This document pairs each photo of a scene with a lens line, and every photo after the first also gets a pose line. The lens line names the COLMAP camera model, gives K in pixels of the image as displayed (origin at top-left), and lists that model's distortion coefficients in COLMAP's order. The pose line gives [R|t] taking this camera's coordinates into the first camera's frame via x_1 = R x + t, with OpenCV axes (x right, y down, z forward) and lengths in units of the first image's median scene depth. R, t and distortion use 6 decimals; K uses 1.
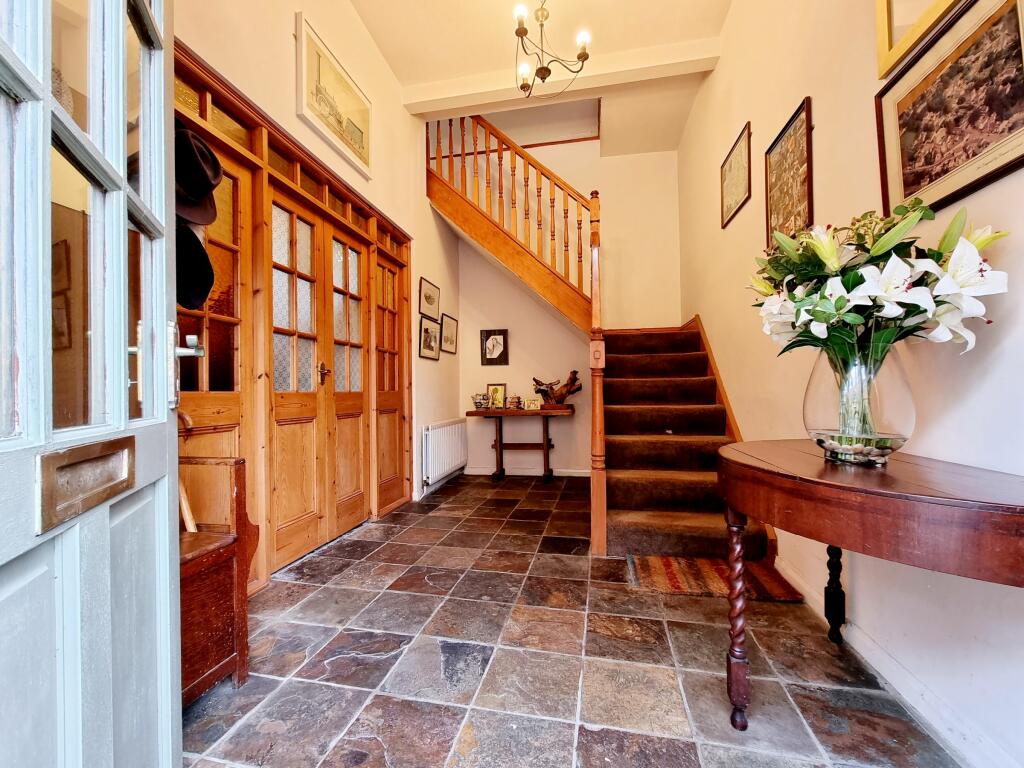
lens RADIAL K [[409.7, 0, 508.6], [0, 409.7, 387.3], [0, 0, 1]] dist [-0.001564, -0.000027]
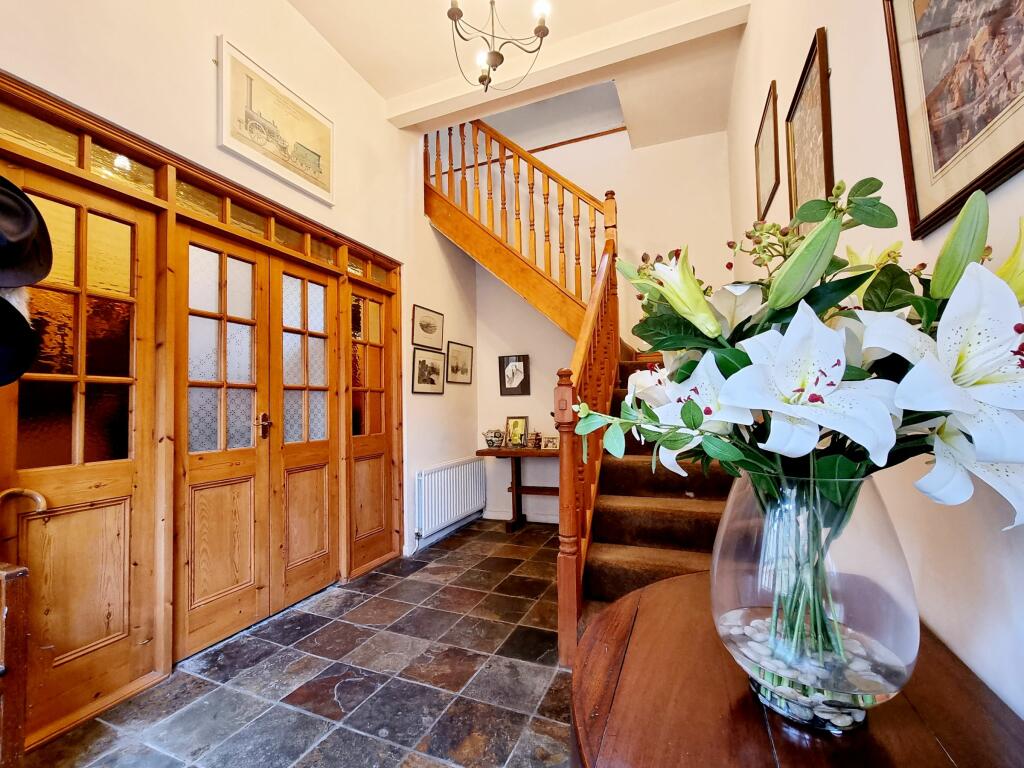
lens RADIAL K [[429.6, 0, 511.6], [0, 429.6, 390.1], [0, 0, 1]] dist [-0.002108, 0.000058]
pose [[0.982882, -0.015455, -0.183588, 0.211401], [0.010969, 0.999617, -0.025426, -0.068239], [0.183911, 0.022976, 0.982674, 0.143362]]
